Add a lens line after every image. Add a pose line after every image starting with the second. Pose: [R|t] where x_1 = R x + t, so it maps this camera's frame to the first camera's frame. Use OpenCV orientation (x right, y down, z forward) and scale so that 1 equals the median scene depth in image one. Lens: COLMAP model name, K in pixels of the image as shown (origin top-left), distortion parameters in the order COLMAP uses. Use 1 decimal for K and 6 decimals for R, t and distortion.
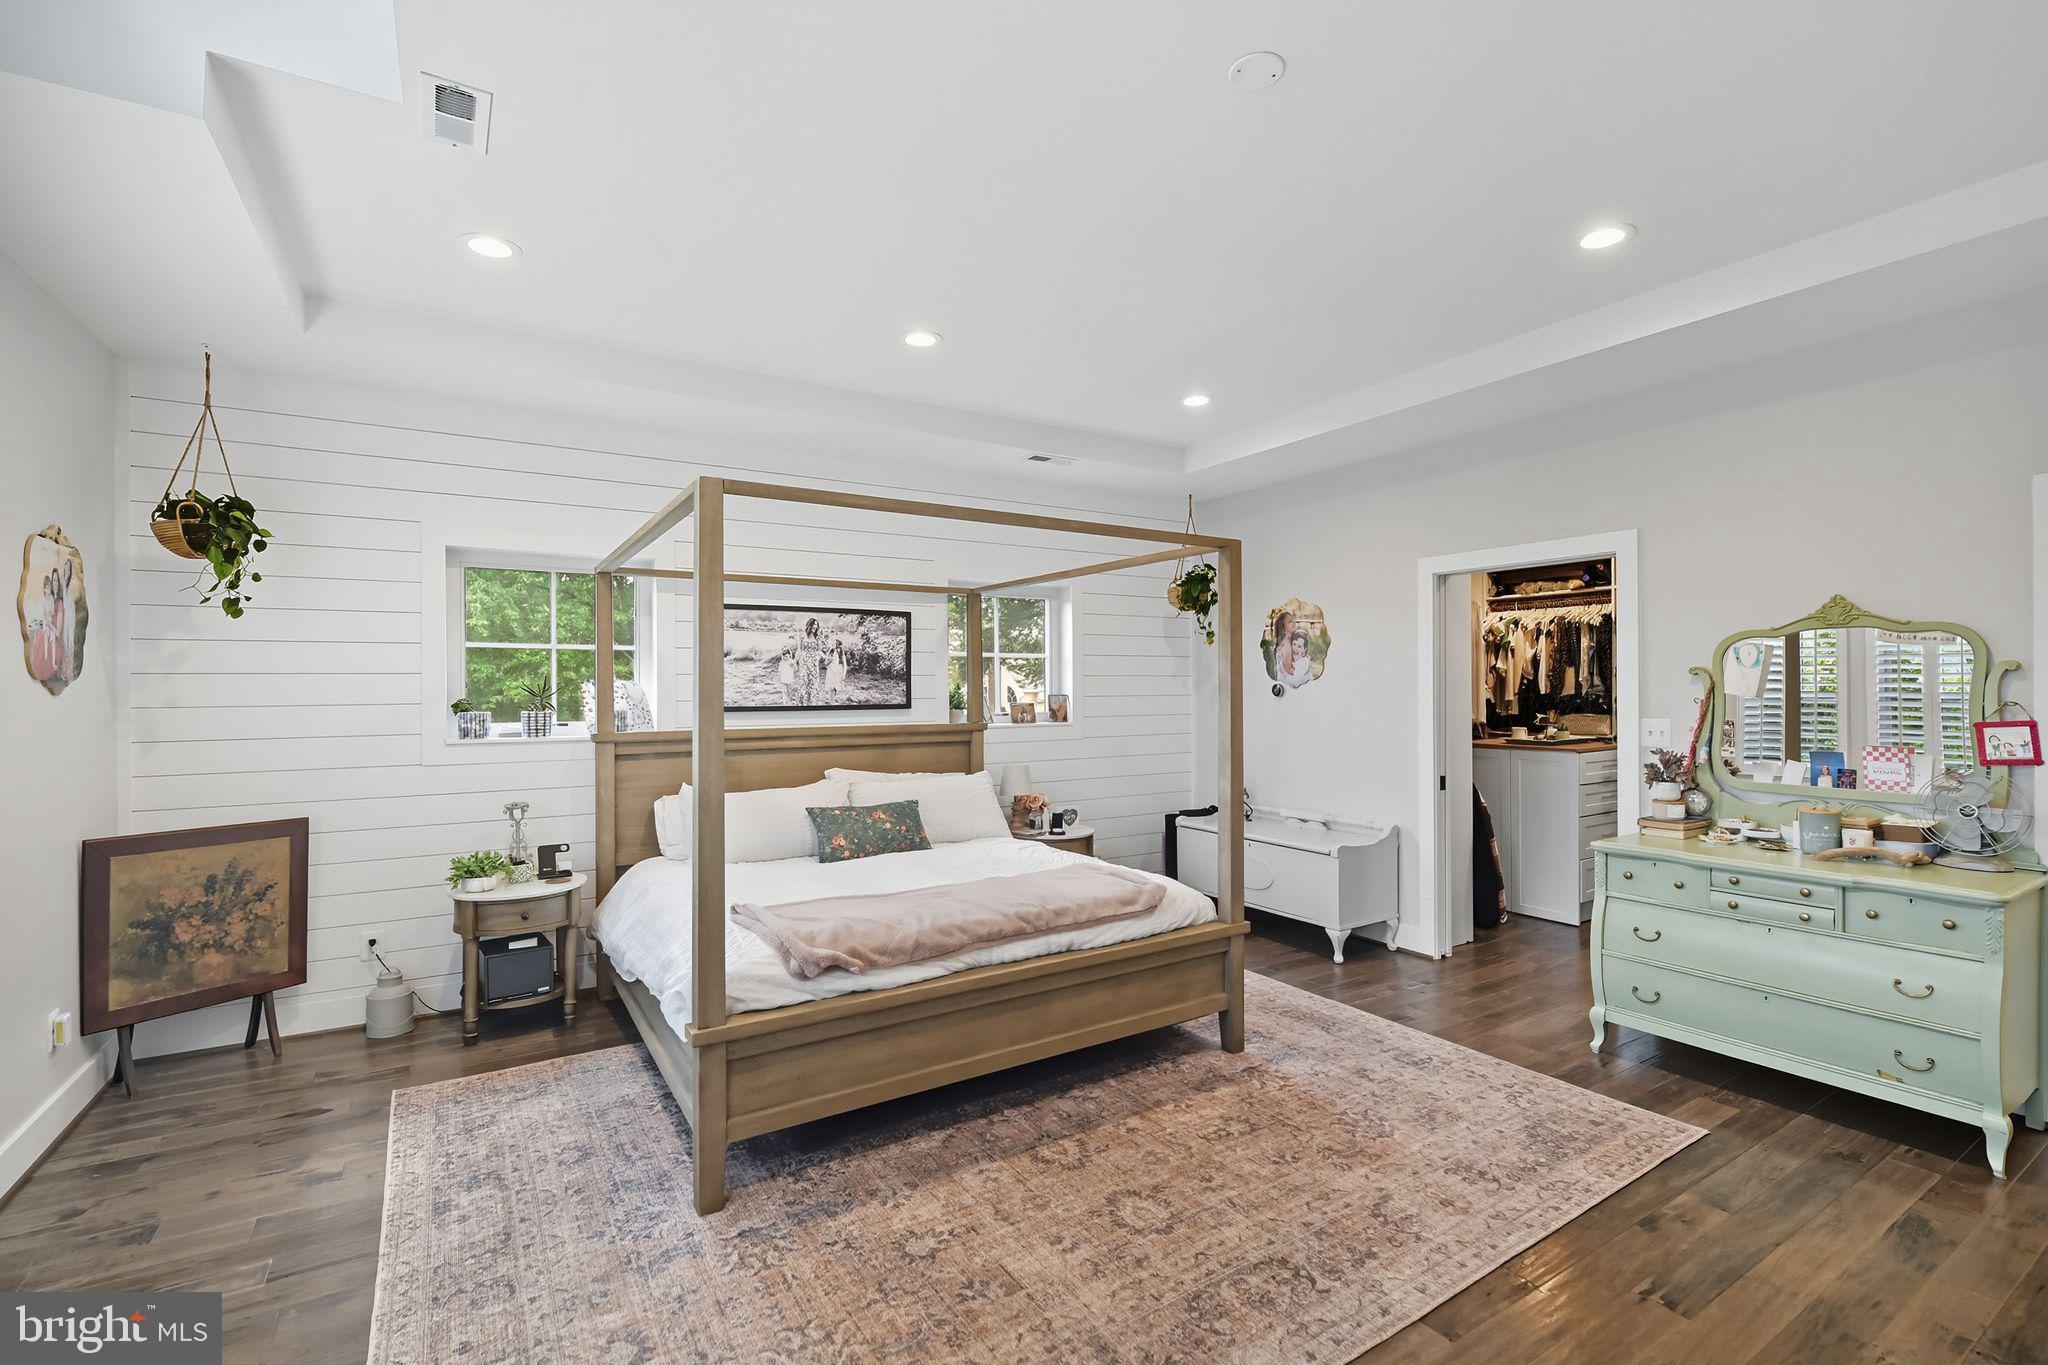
lens RADIAL K [[911.6, 0, 1035.6], [0, 911.6, 684.7], [0, 0, 1]] dist [-0.004549, -0.002505]
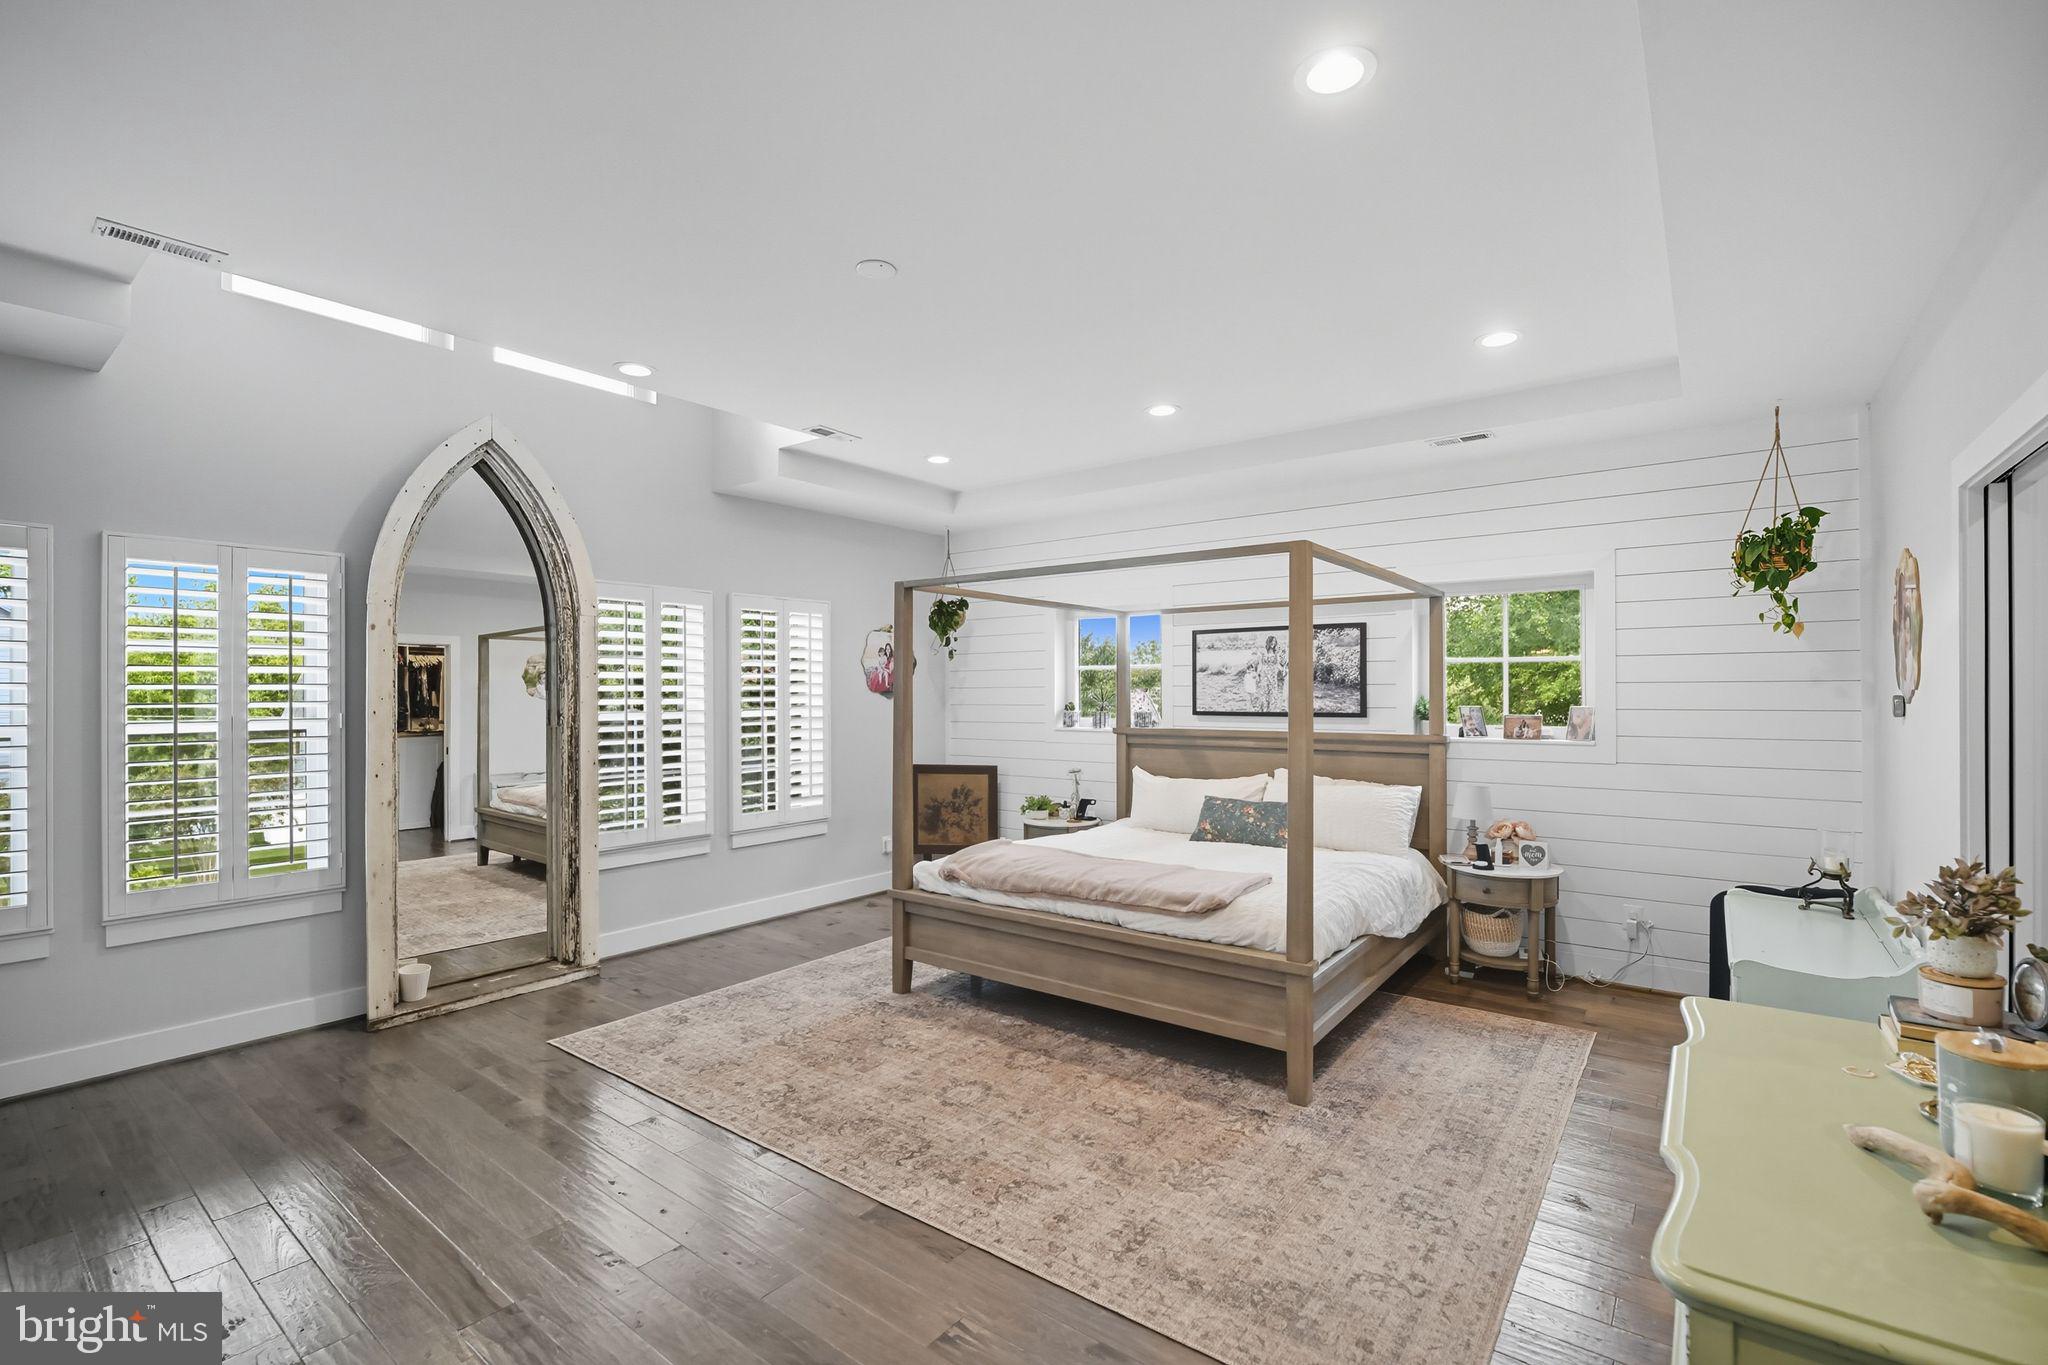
lens RADIAL K [[911.6, 0, 1037.9], [0, 911.6, 685.9], [0, 0, 1]] dist [-0.004549, -0.002505]
pose [[0.345441, -0.002829, -0.938436, 0.873598], [0.005258, 0.999986, -0.001079, -0.012553], [0.938426, -0.004562, 0.345451, 0.394606]]
